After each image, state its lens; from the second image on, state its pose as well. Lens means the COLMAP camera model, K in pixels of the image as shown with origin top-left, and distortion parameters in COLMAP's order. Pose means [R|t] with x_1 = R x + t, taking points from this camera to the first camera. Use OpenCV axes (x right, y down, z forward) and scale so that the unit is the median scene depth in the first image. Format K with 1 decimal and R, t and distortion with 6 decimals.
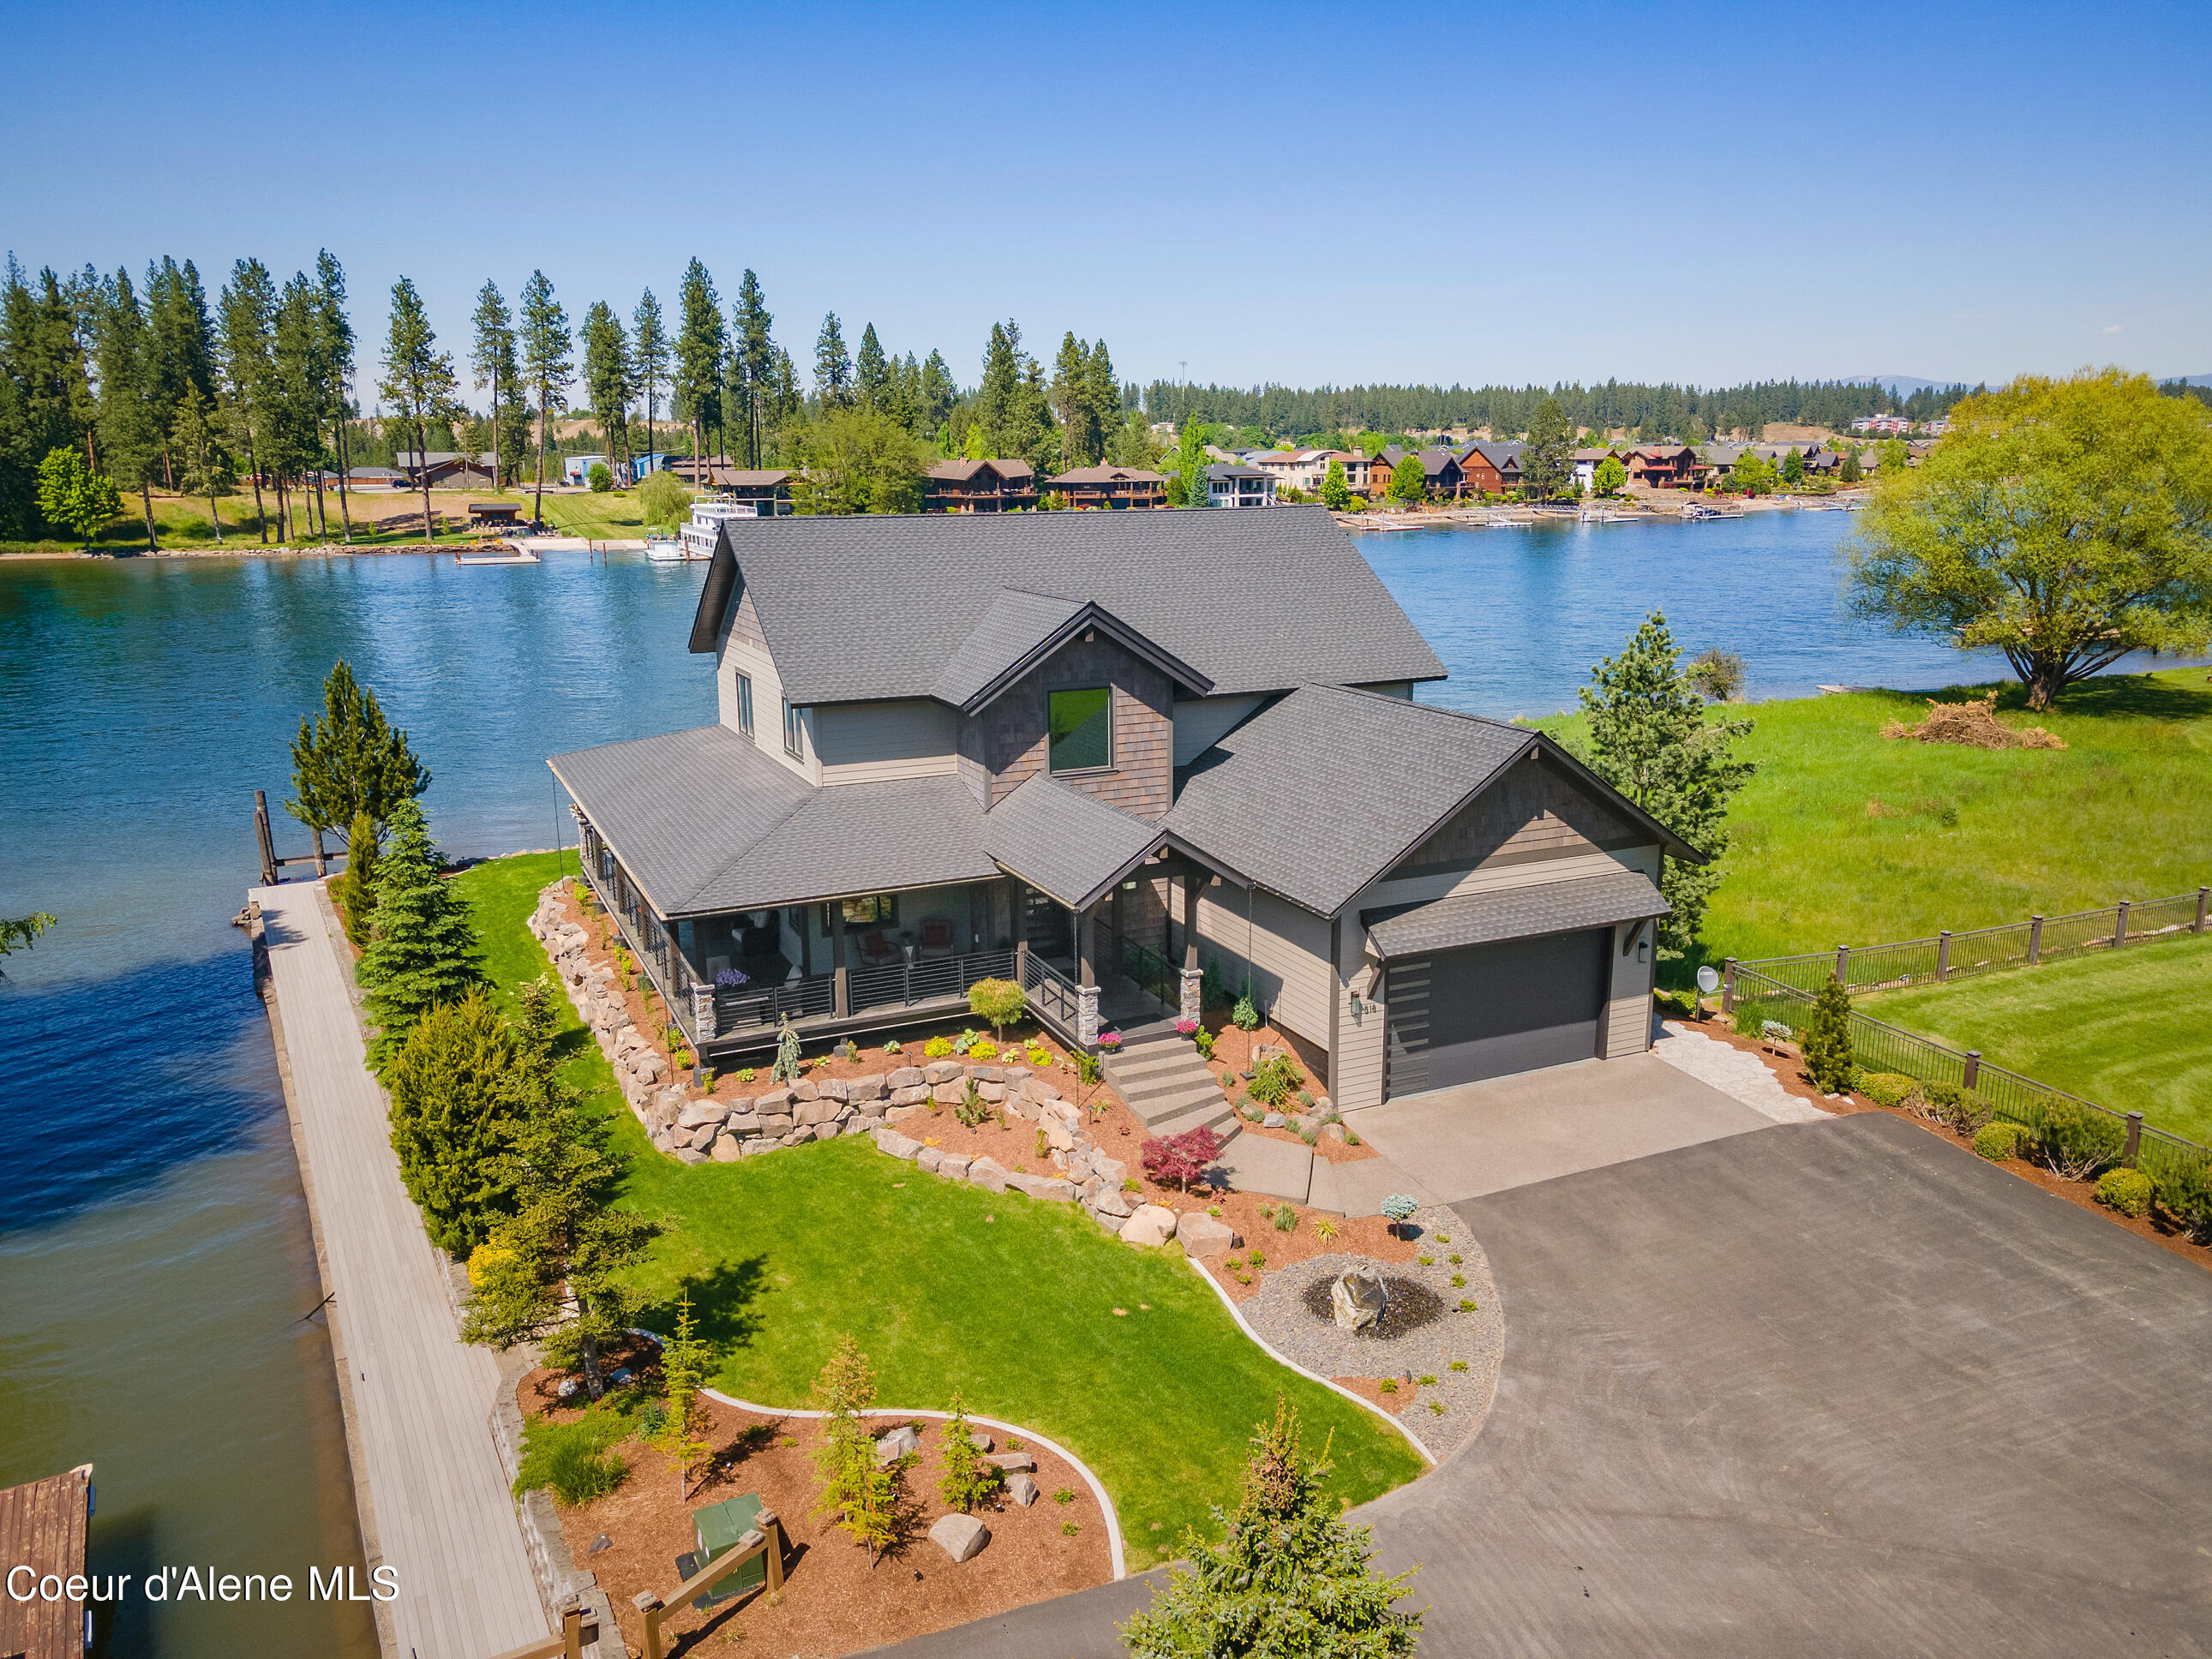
lens RADIAL K [[1618.5, 0, 1109.5], [0, 1618.5, 823.1], [0, 0, 1]] dist [0.034286, -0.006134]
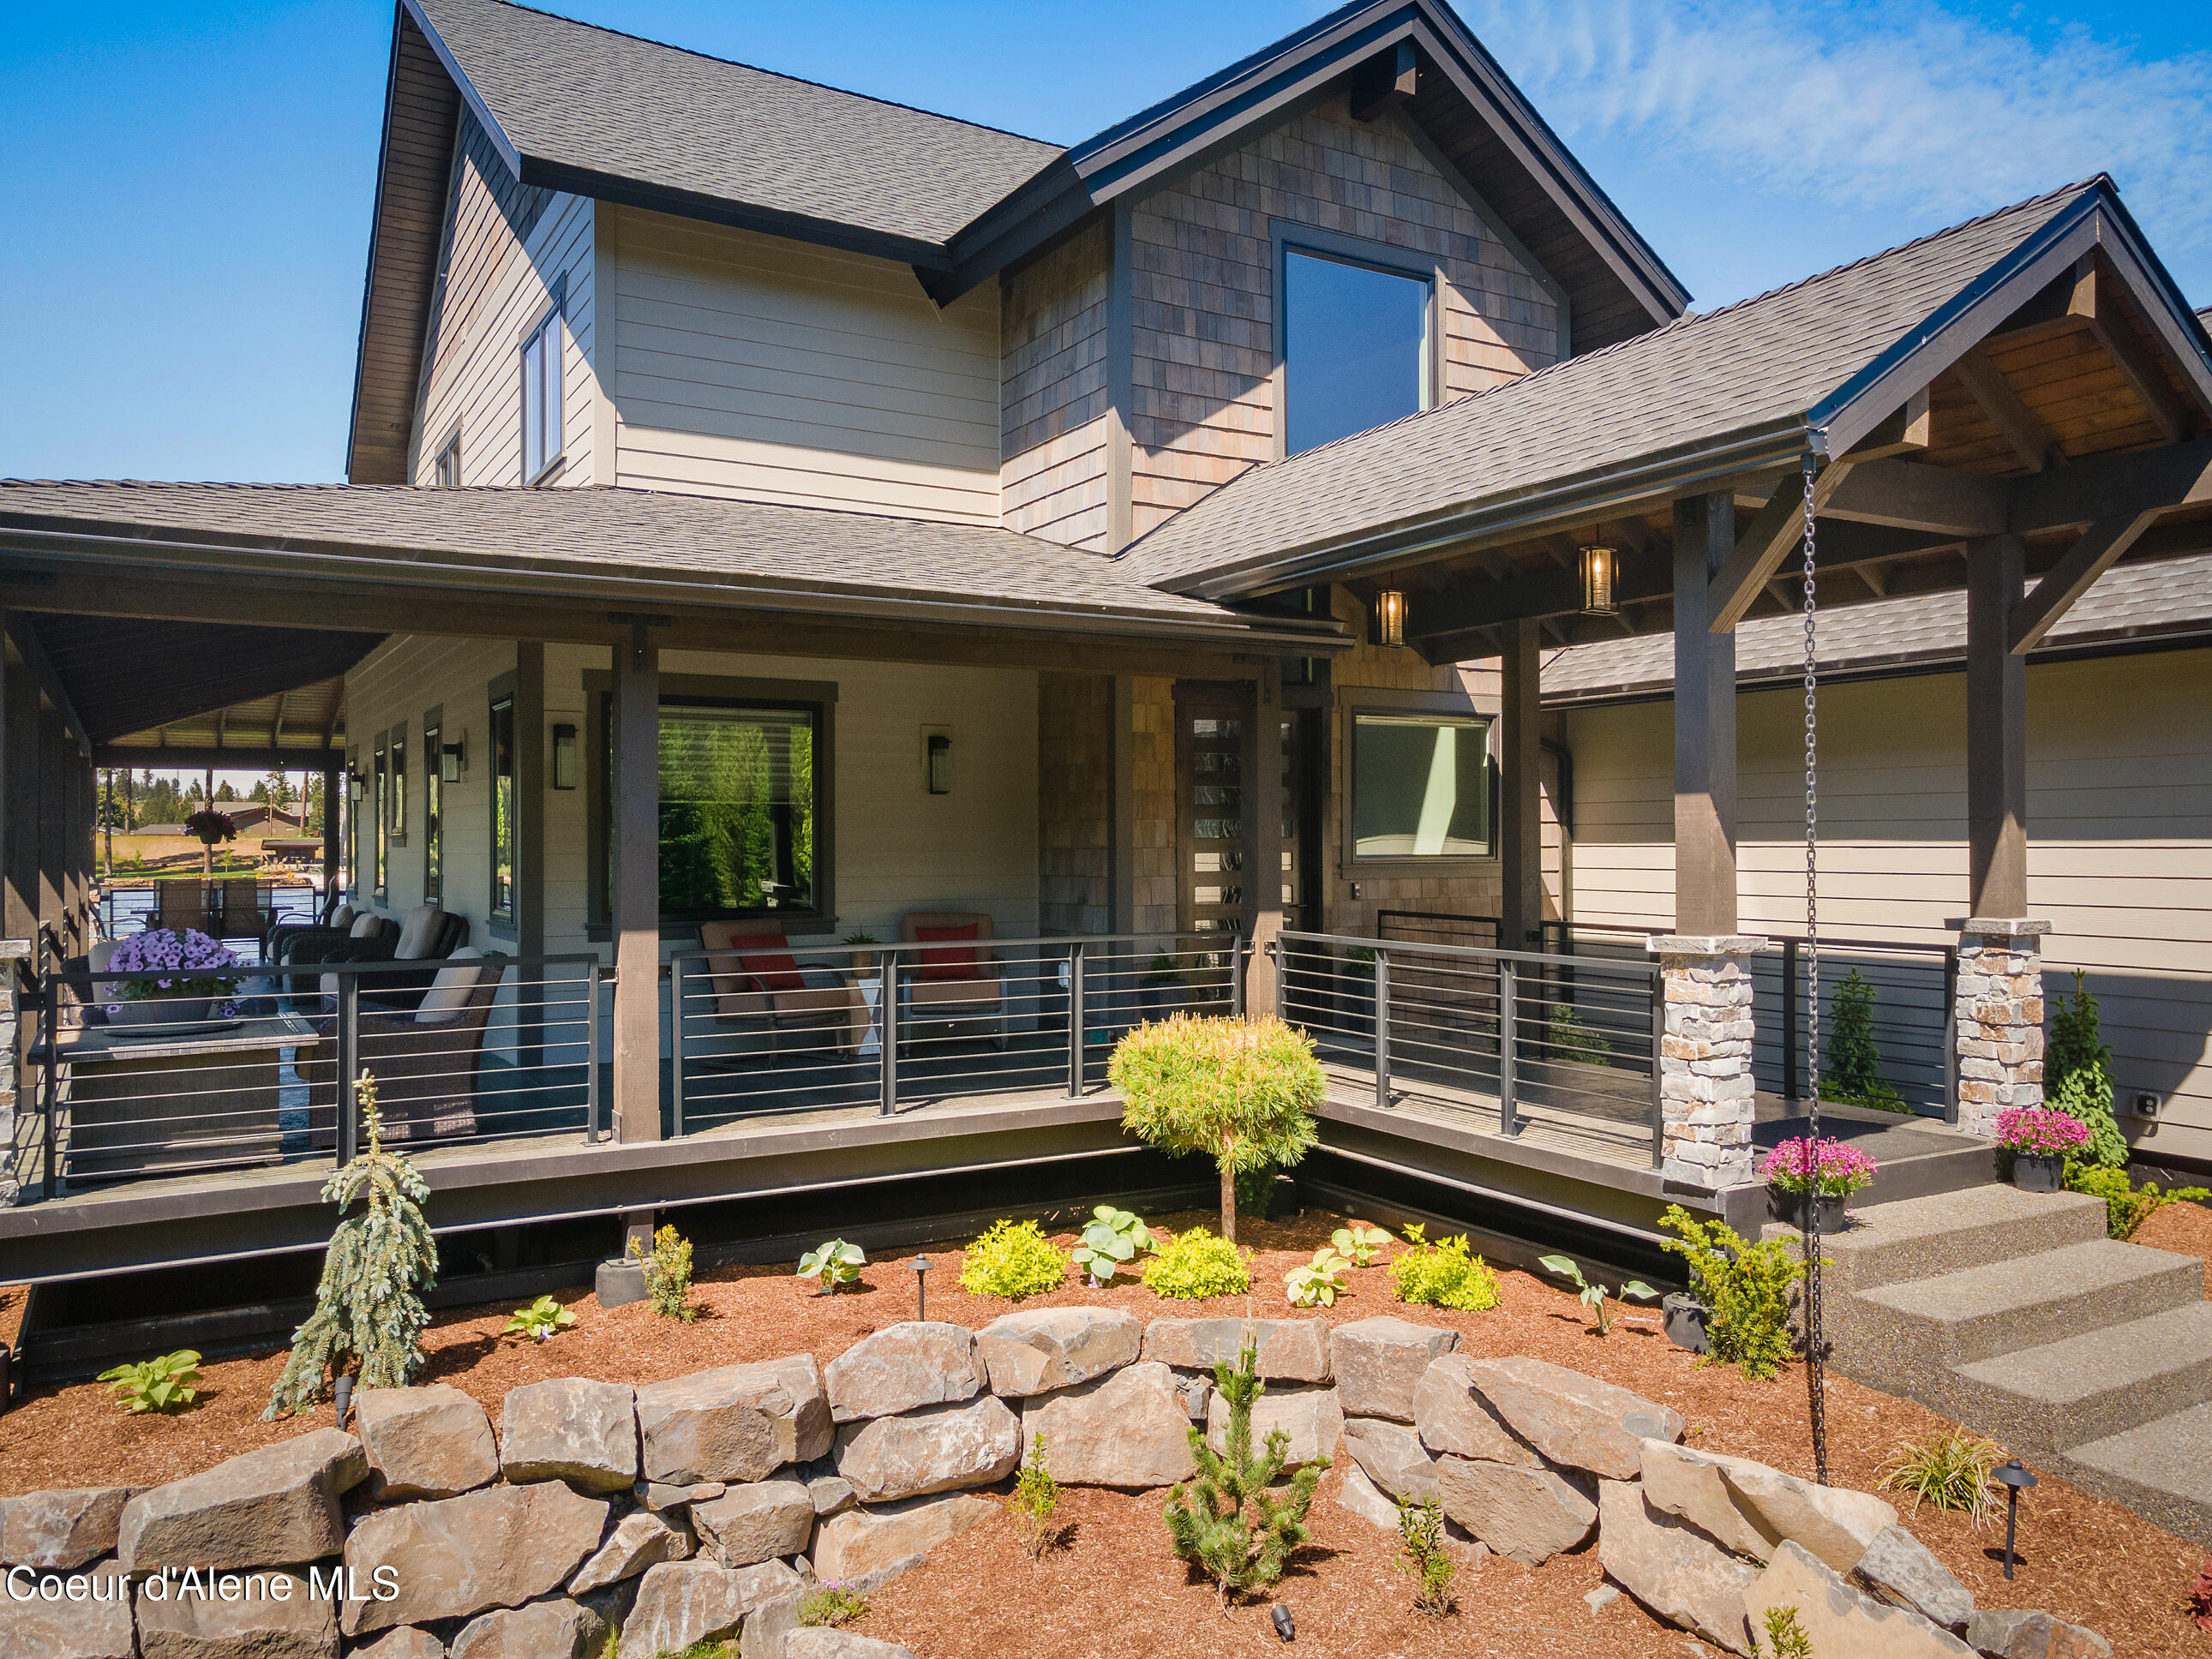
lens RADIAL K [[1615.5, 0, 1106.2], [0, 1615.5, 833.2], [0, 0, 1]] dist [0.019775, 0.034103]
pose [[0.995692, 0.003205, 0.092667, -0.119244], [0.018323, 0.972893, -0.230528, 0.136563], [-0.090894, 0.231233, 0.968643, 0.759283]]
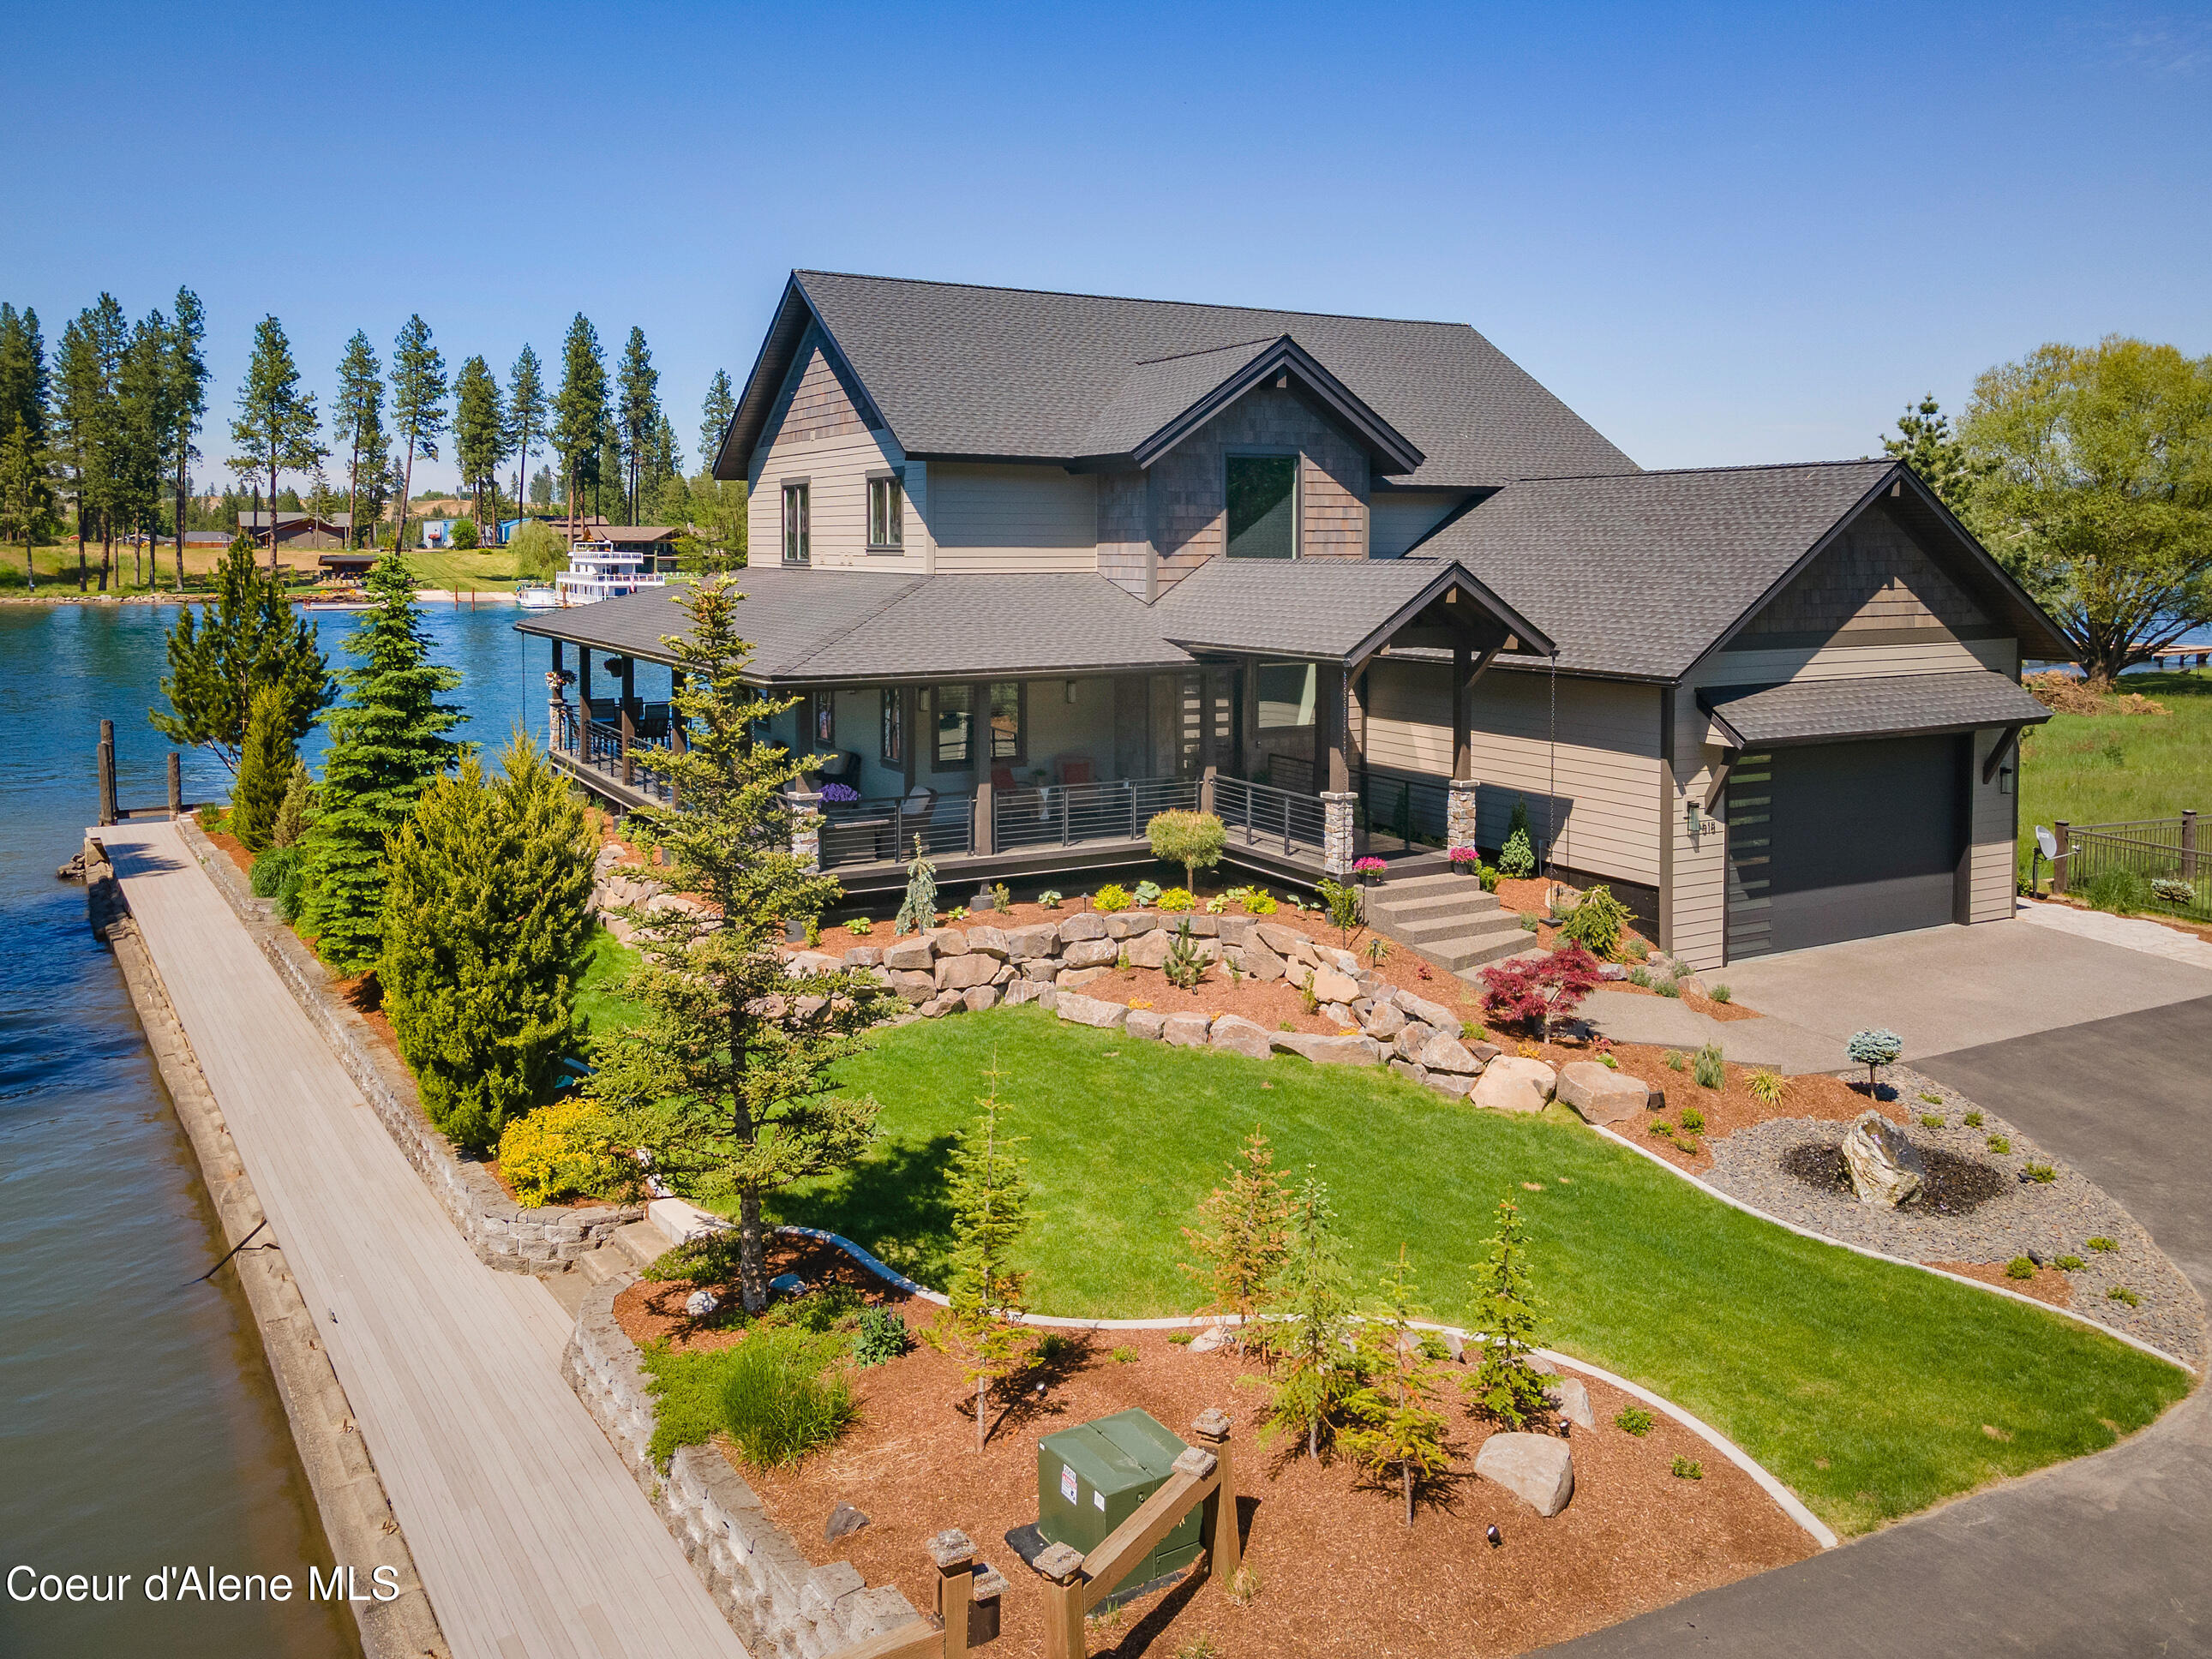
lens RADIAL K [[1696.3, 0, 1108.7], [0, 1696.3, 599.9], [0, 0, 1]] dist [0.031366, 0.006027]
pose [[0.997274, 0.003441, 0.073705, -0.169704], [0.010760, 0.981452, -0.191405, 0.157998], [-0.072997, 0.191676, 0.978740, 0.237261]]
